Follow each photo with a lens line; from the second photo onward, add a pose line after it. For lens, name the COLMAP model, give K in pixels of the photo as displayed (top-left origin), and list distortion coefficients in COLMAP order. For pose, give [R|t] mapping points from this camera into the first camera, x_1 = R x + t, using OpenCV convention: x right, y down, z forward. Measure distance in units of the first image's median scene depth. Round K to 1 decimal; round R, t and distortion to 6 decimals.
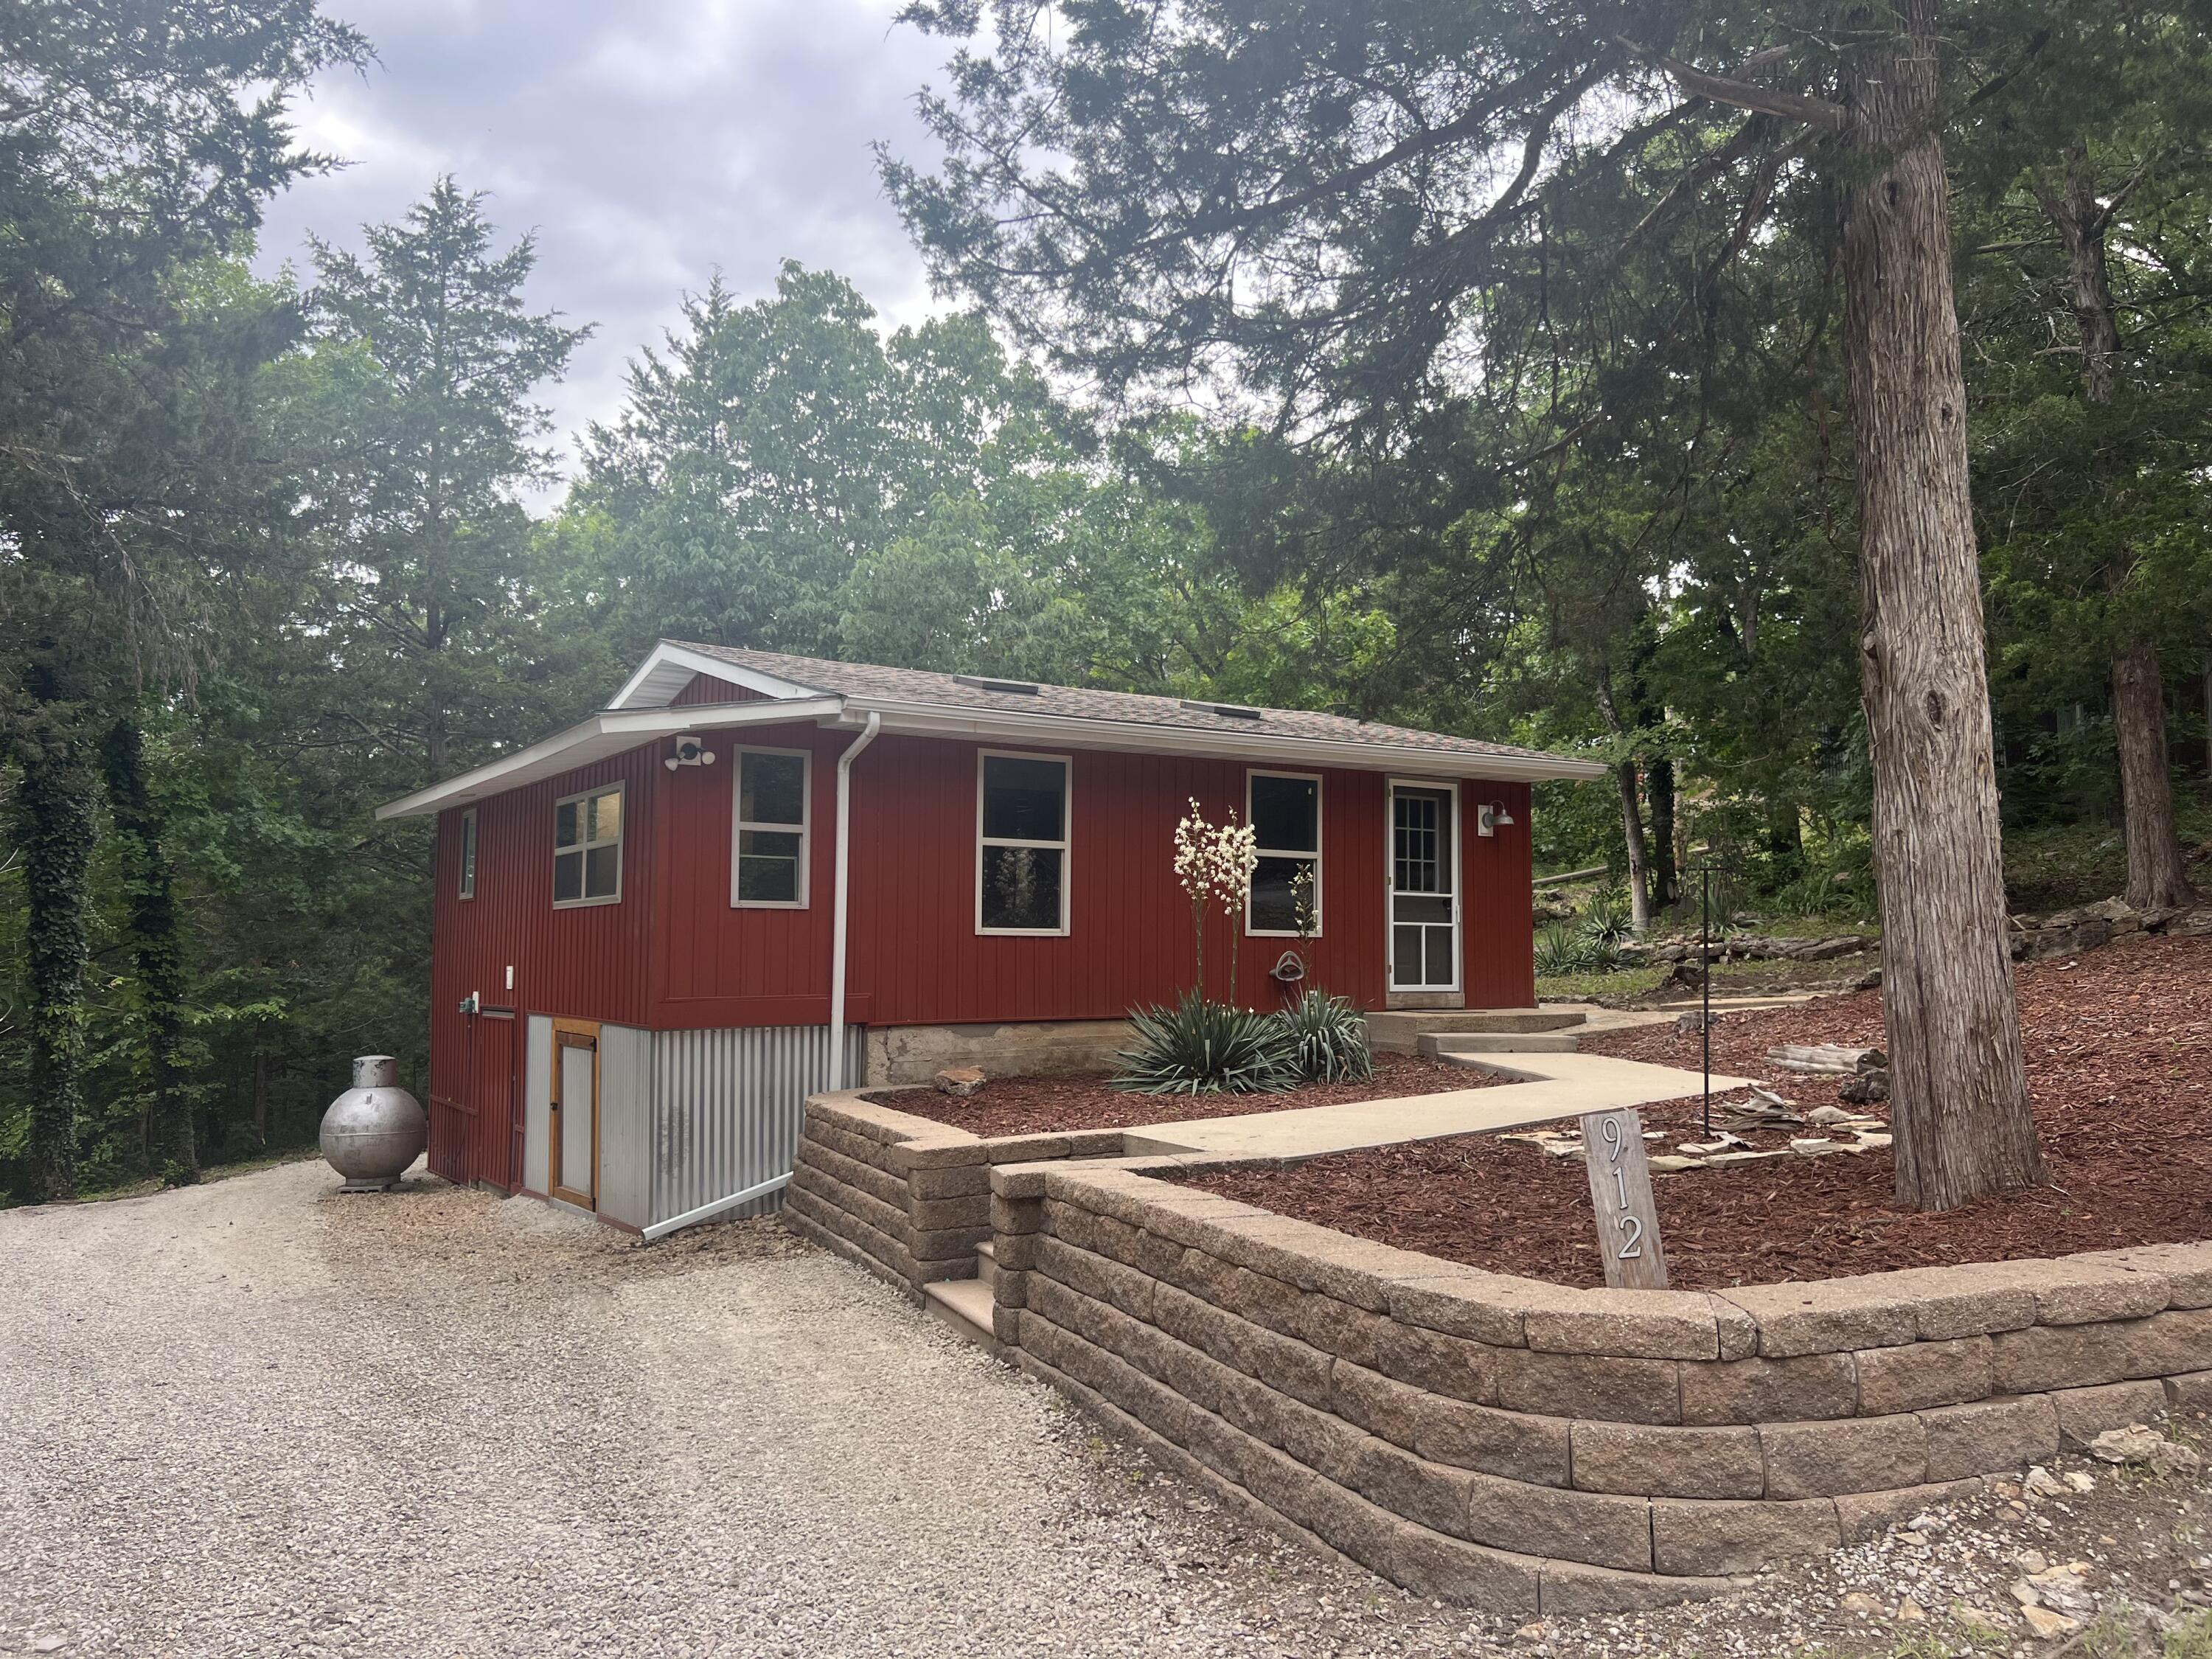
lens RADIAL K [[1680.8, 0, 1106.0], [0, 1680.8, 829.5], [0, 0, 1]] dist [0.058863, -0.066890]
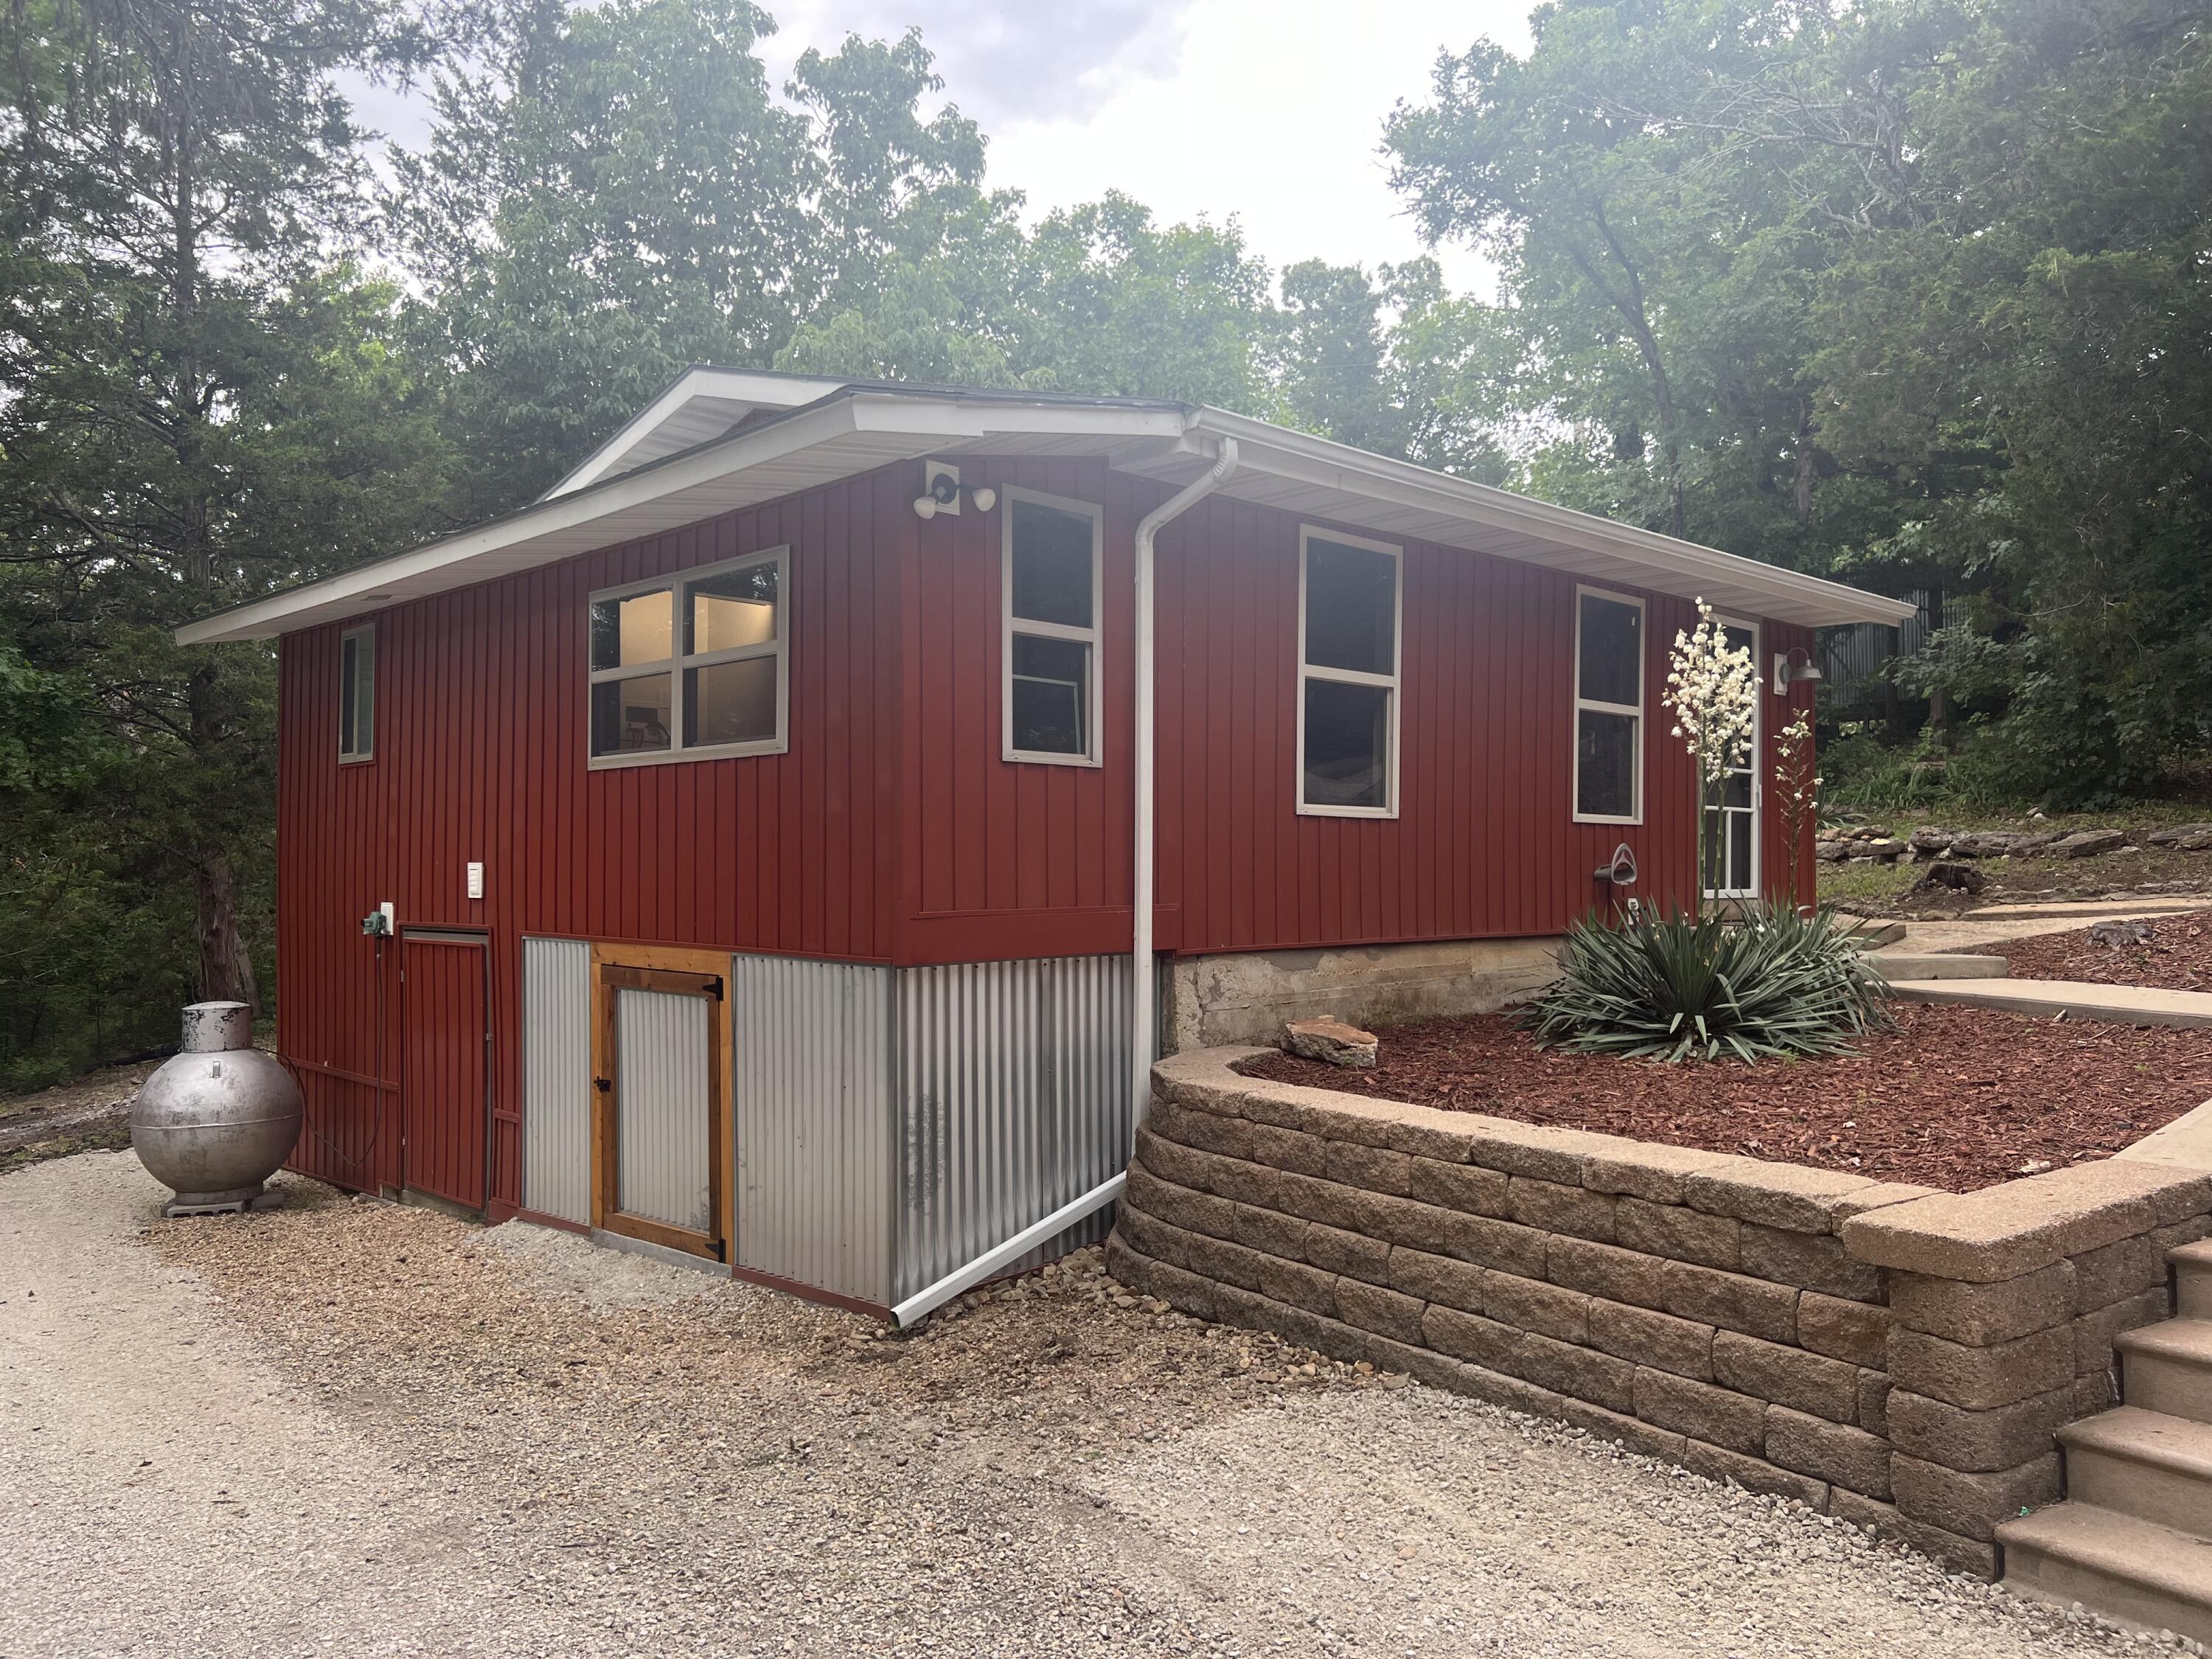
lens RADIAL K [[1680.8, 0, 1106.0], [0, 1680.8, 829.5], [0, 0, 1]] dist [0.058863, -0.066890]
pose [[0.981065, 0.003998, 0.193638, -0.239684], [-0.014436, 0.998515, 0.052524, 0.030838], [-0.193140, -0.054325, 0.979666, 0.324572]]
